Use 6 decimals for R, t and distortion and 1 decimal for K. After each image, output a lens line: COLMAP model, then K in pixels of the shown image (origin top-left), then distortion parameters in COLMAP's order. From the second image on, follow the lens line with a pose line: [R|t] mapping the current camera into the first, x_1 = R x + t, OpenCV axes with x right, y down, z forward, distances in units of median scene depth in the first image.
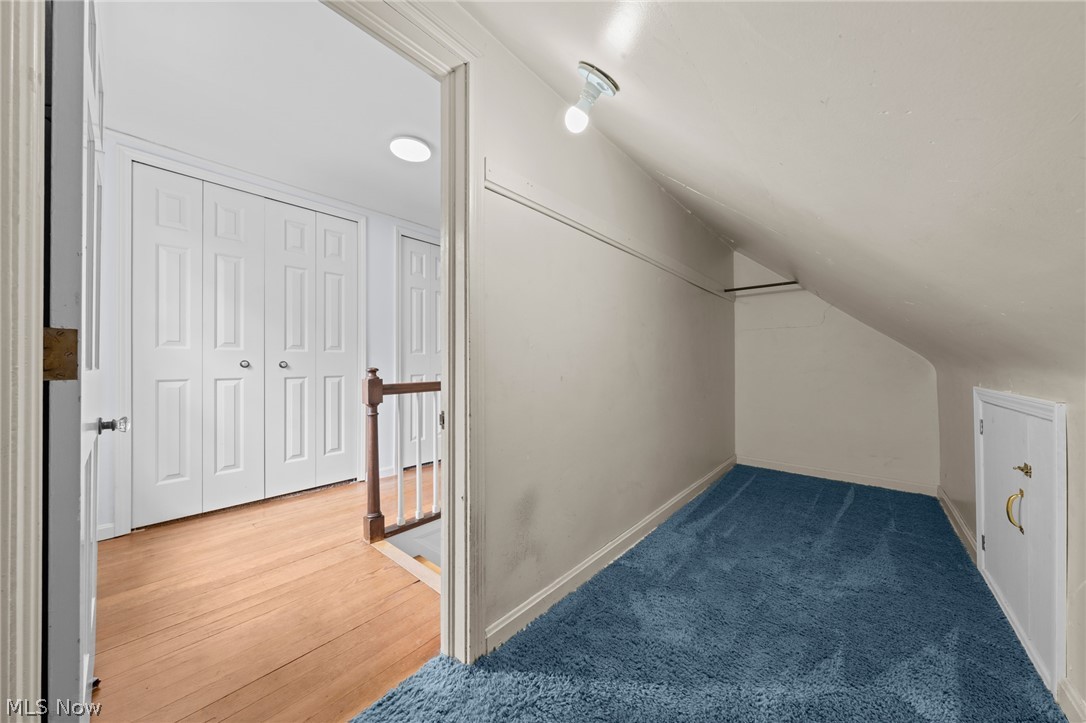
lens RADIAL K [[365.4, 0, 542.0], [0, 365.4, 360.8], [0, 0, 1]] dist [-0.003818, 0.000159]
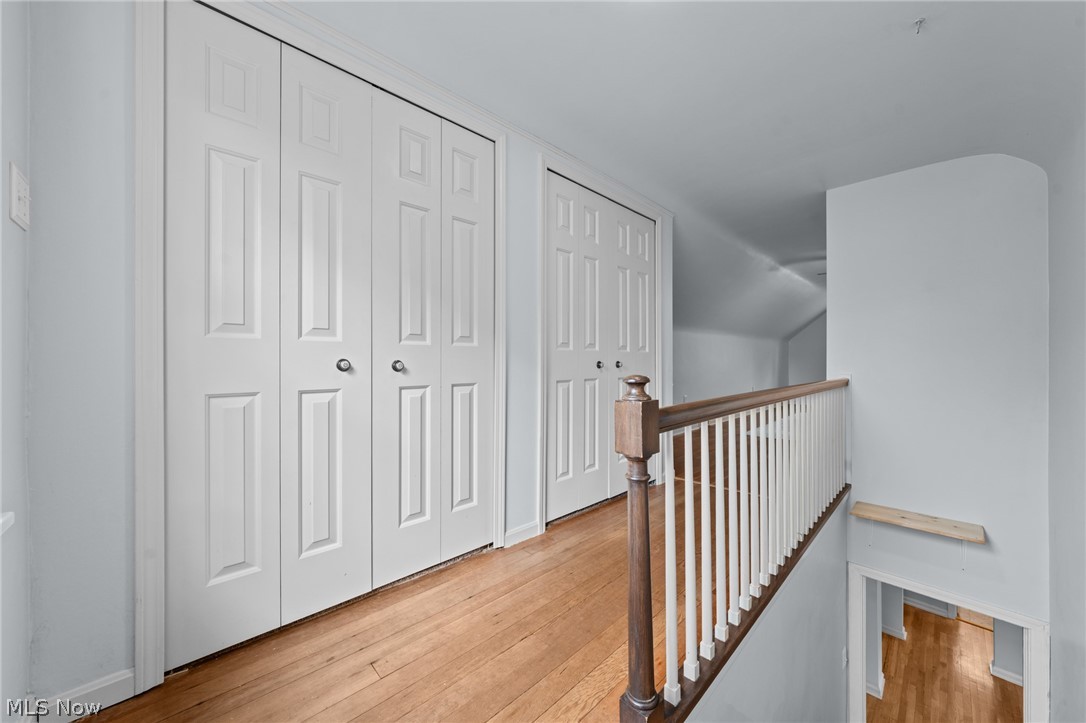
lens RADIAL K [[391.8, 0, 545.6], [0, 391.8, 361.0], [0, 0, 1]] dist [-0.003086, -0.000483]
pose [[0.995719, 0.002049, -0.092407, -0.445487], [-0.001715, 0.999992, 0.003689, -0.000790], [0.092414, -0.003515, 0.995714, 0.414035]]
